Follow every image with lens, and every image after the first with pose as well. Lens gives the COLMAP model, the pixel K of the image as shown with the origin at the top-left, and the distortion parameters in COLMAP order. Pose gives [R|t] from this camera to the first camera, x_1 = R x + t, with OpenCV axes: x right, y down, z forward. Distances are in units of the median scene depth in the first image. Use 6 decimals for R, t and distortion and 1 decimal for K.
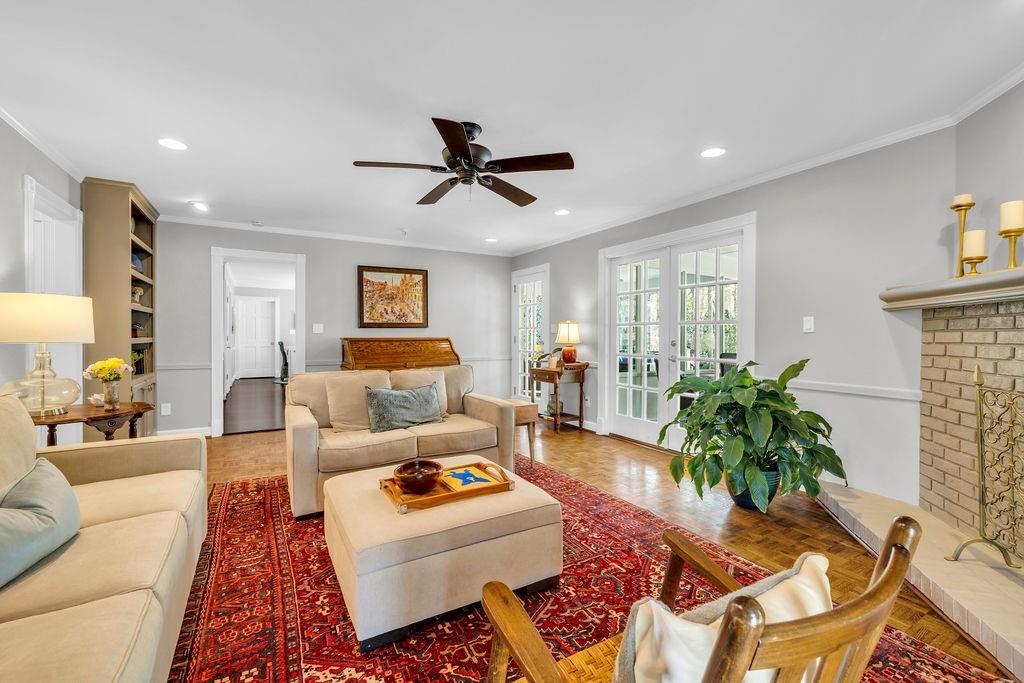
lens RADIAL K [[442.8, 0, 511.5], [0, 442.8, 341.3], [0, 0, 1]] dist [-0.001765, -0.000419]
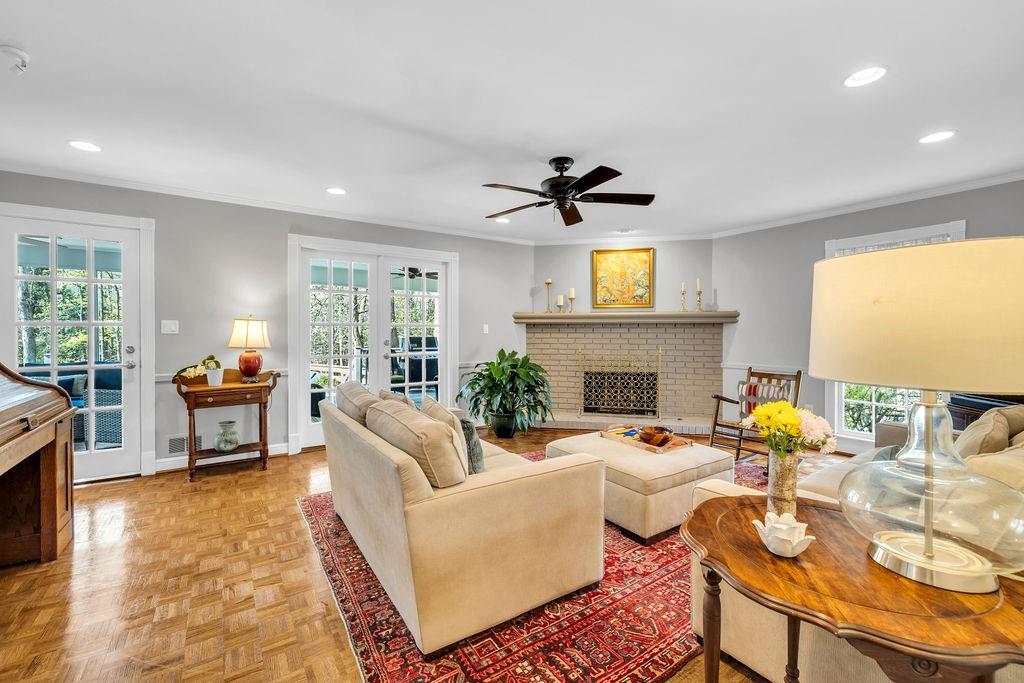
lens RADIAL K [[442.8, 0, 511.3], [0, 442.8, 334.7], [0, 0, 1]] dist [-0.001765, -0.000419]
pose [[-0.087047, -0.009664, 0.996157, -0.679672], [0.011581, 0.999876, 0.010712, -0.020984], [-0.996137, 0.012469, -0.086924, 0.668446]]
